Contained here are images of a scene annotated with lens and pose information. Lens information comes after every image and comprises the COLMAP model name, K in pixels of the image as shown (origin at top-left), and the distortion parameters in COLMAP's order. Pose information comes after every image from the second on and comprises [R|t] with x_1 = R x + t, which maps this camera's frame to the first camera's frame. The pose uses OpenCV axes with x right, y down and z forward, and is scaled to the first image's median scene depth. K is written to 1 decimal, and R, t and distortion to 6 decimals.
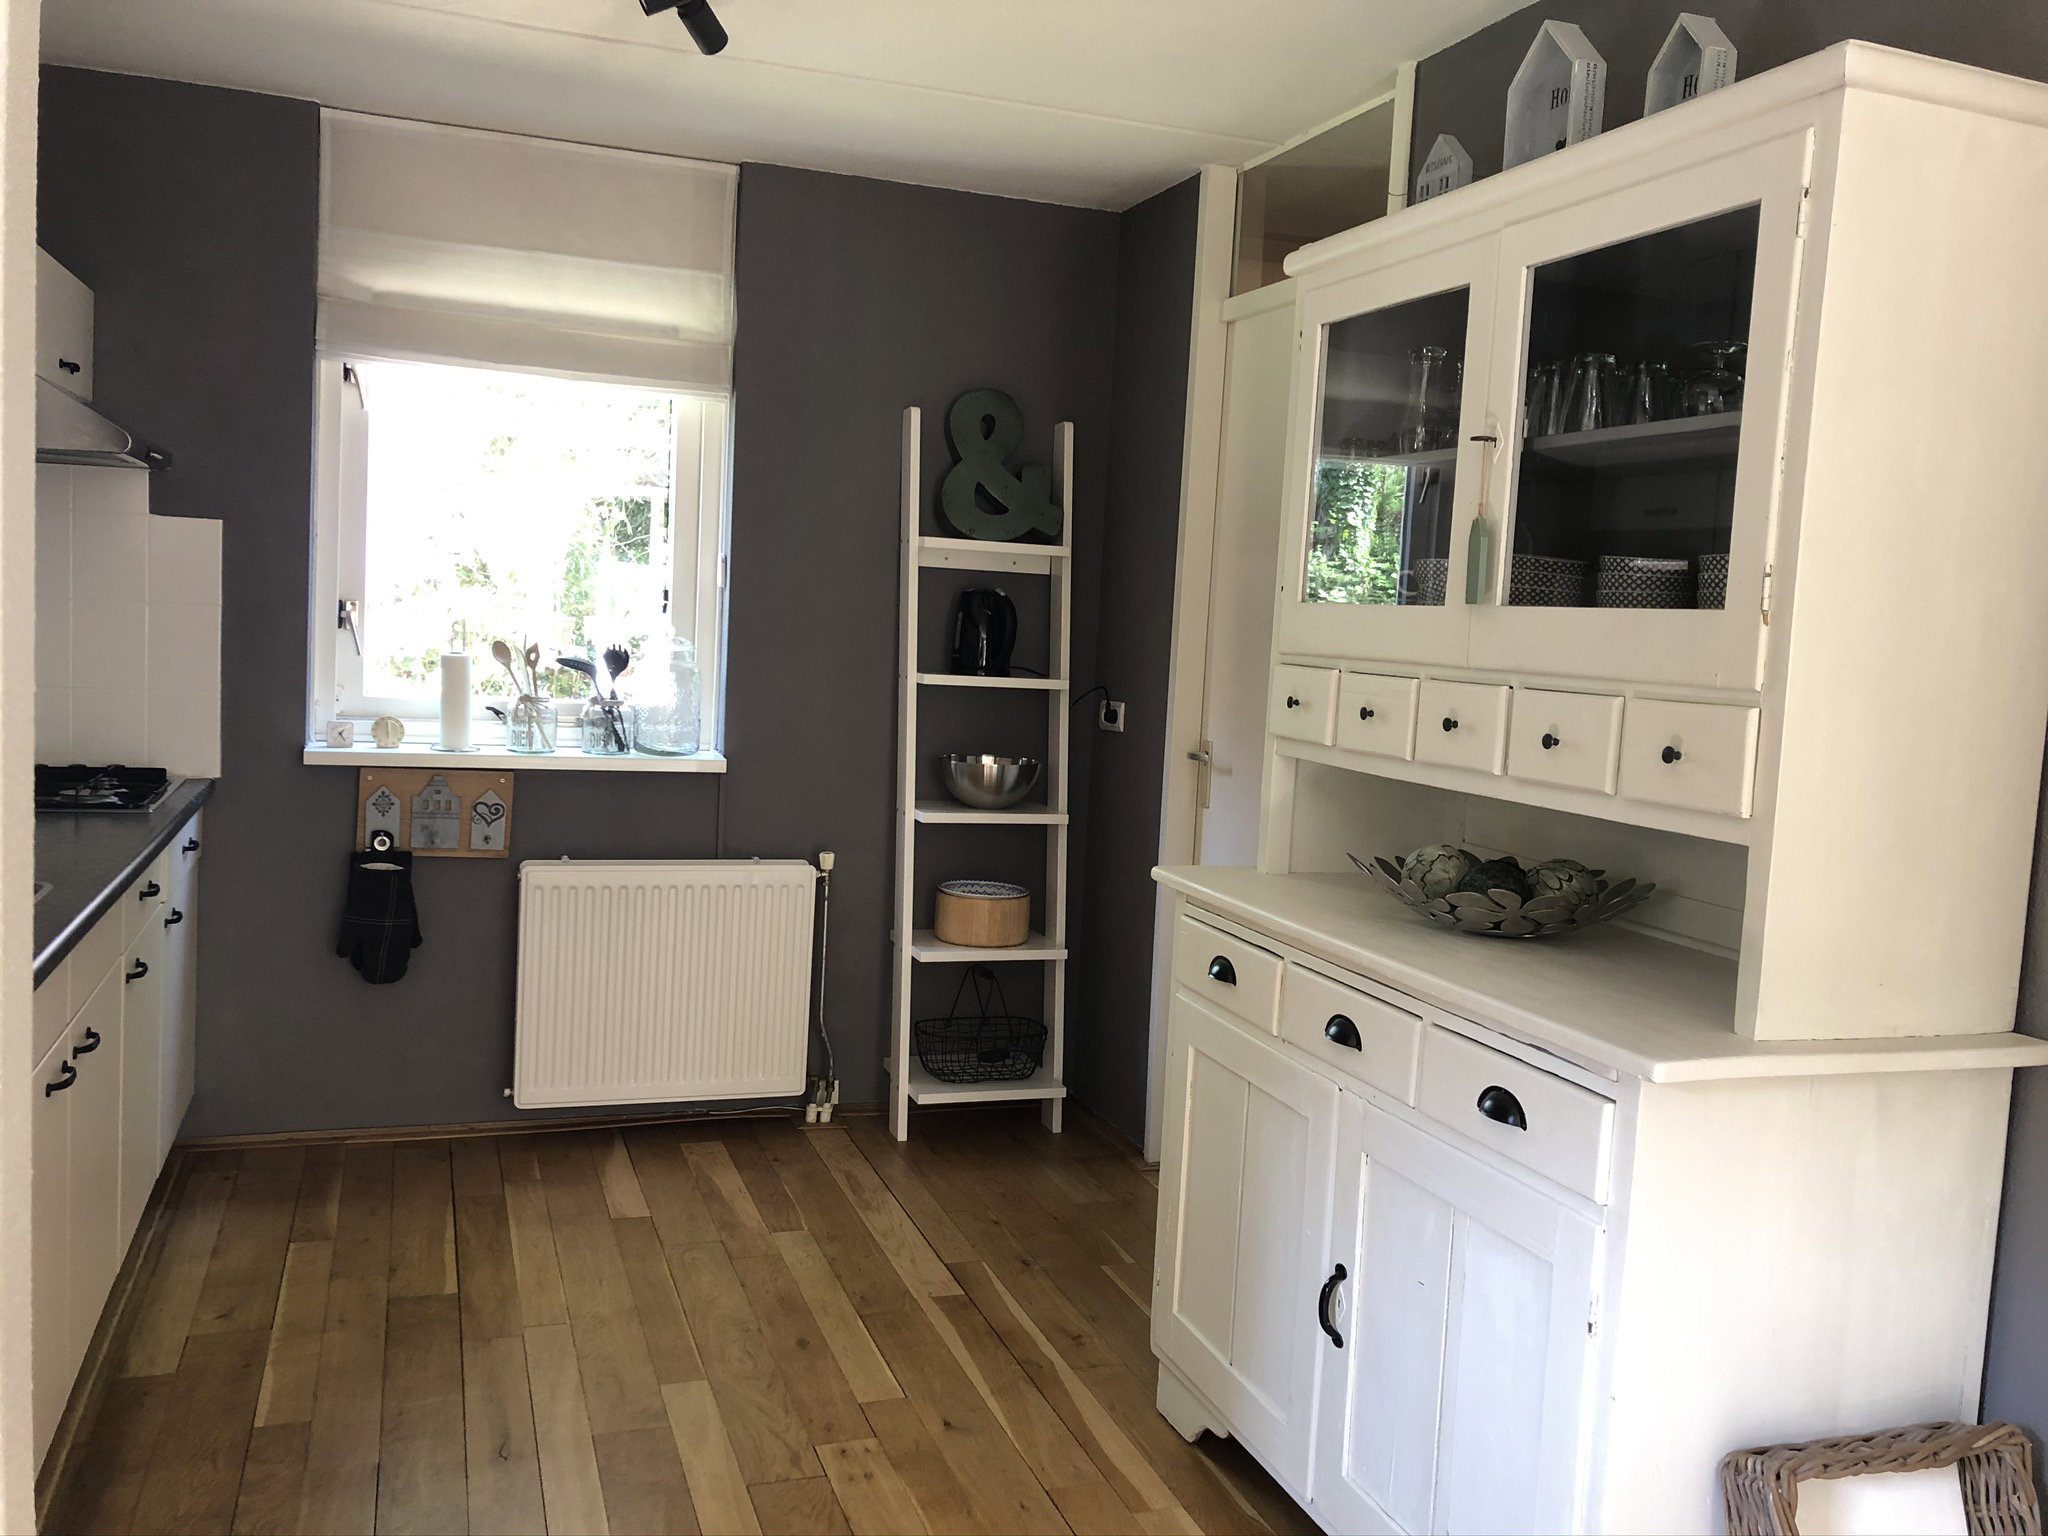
lens RADIAL K [[1636.7, 0, 1029.4], [0, 1636.7, 735.6], [0, 0, 1]] dist [0.013556, -0.077294]
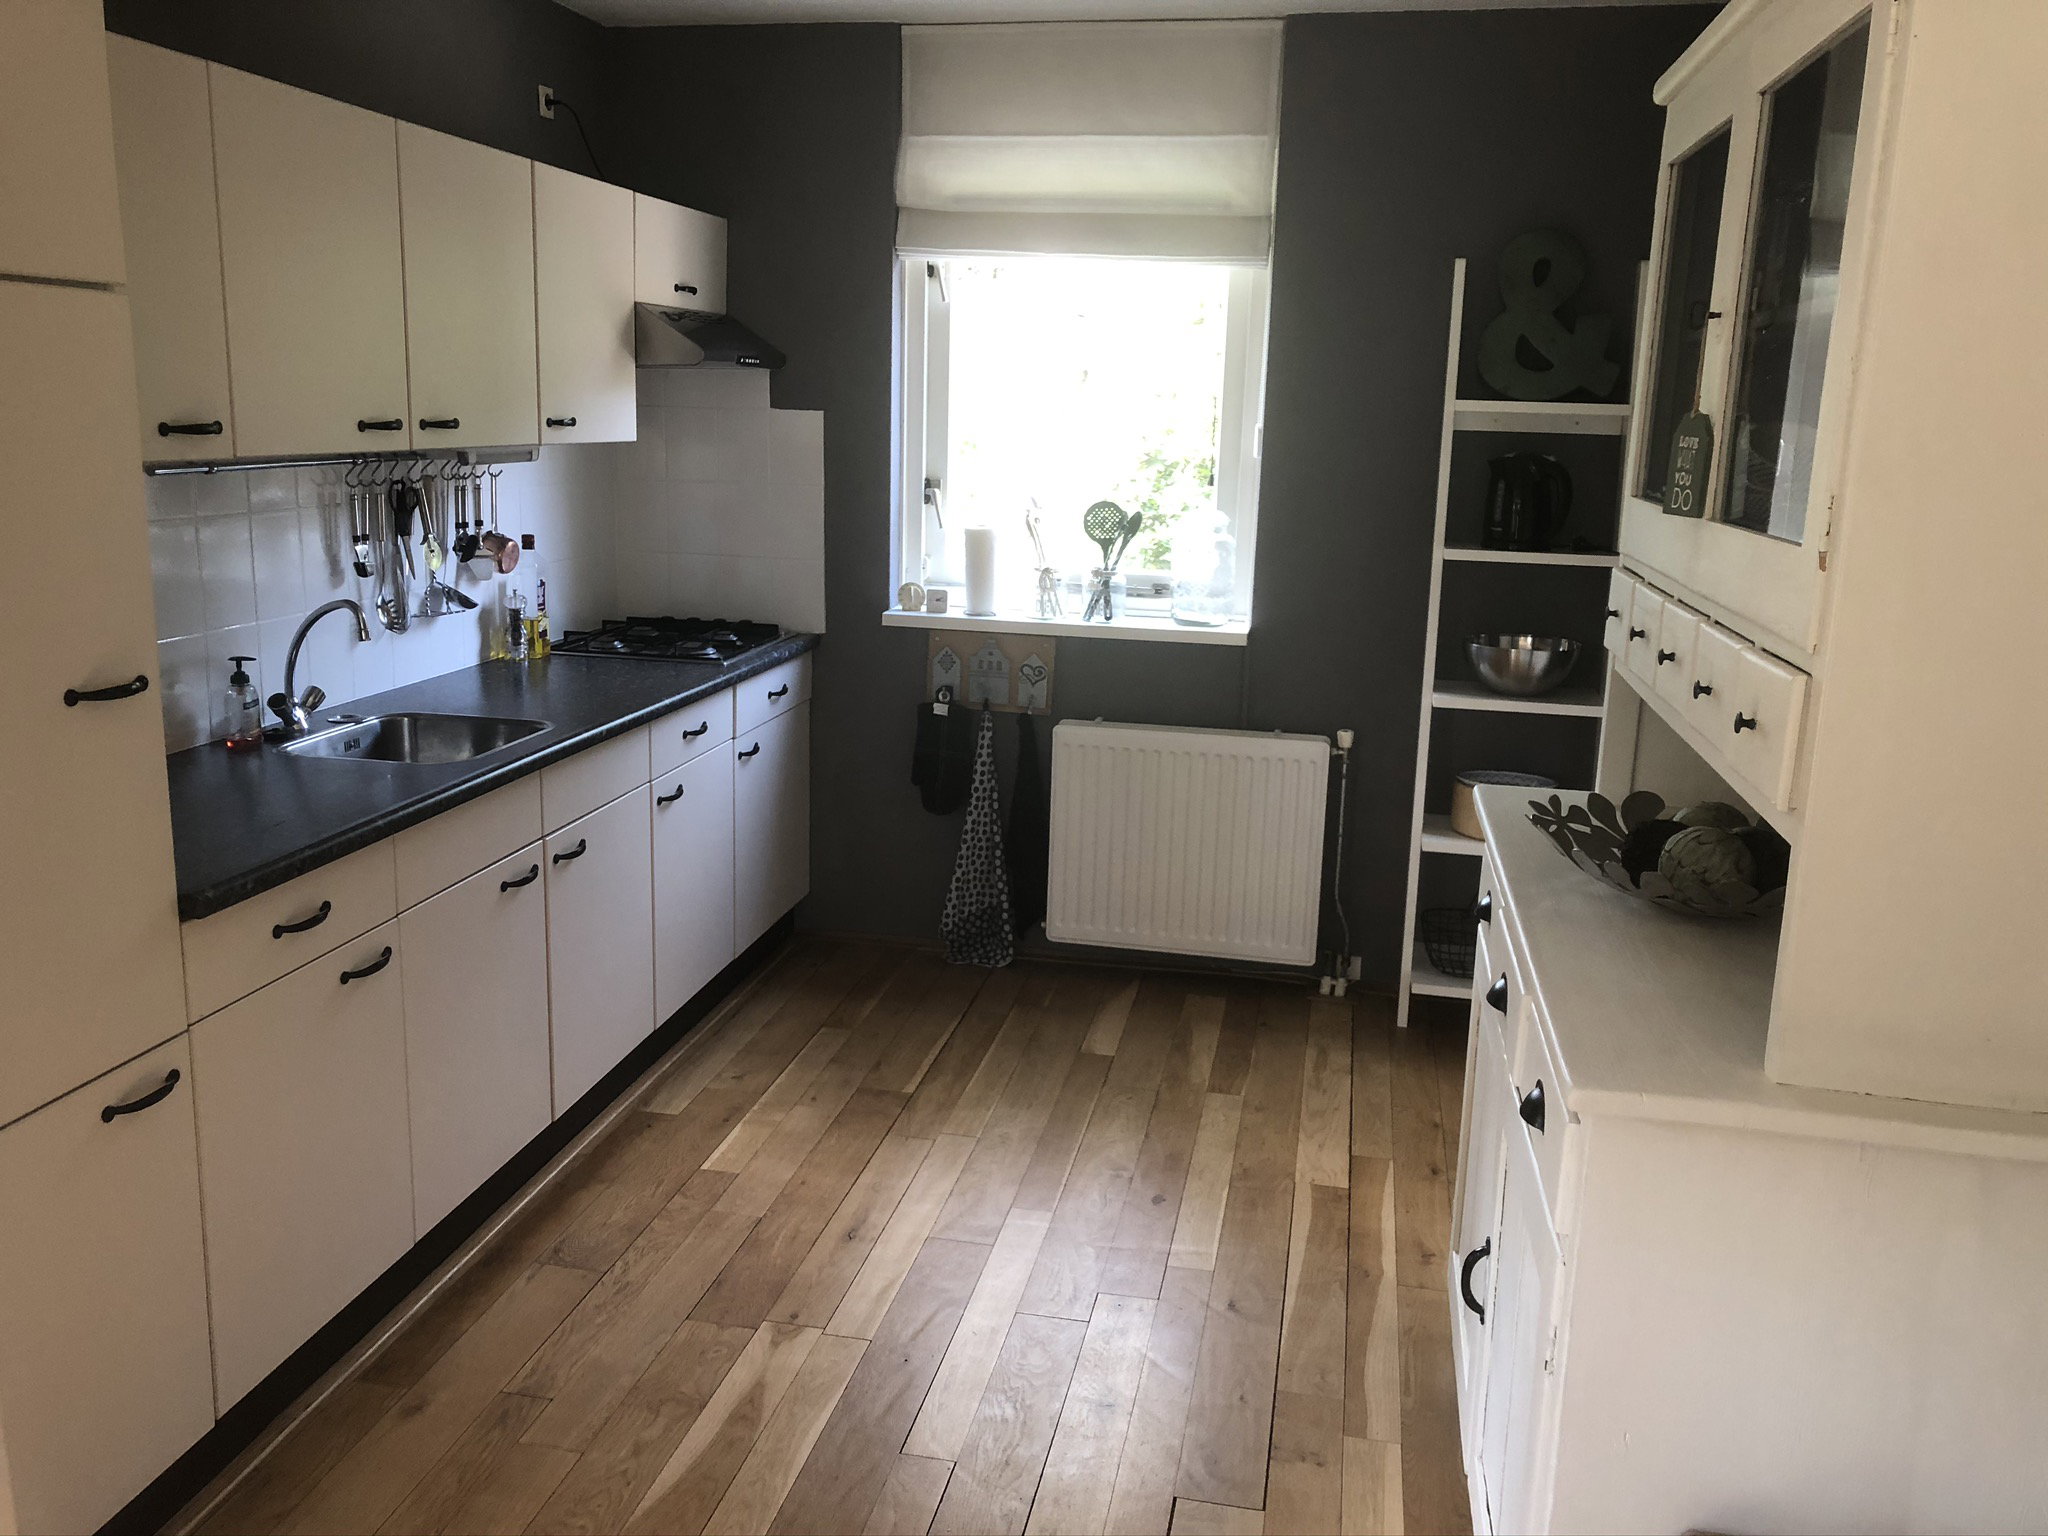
lens RADIAL K [[1632.6, 0, 1024.0], [0, 1632.6, 768.0], [0, 0, 1]] dist [0.047656, -0.255810]
pose [[0.847233, 0.081832, -0.524880, 0.241493], [-0.017991, 0.991917, 0.125605, -0.027555], [0.530916, -0.096974, 0.841858, 0.067824]]
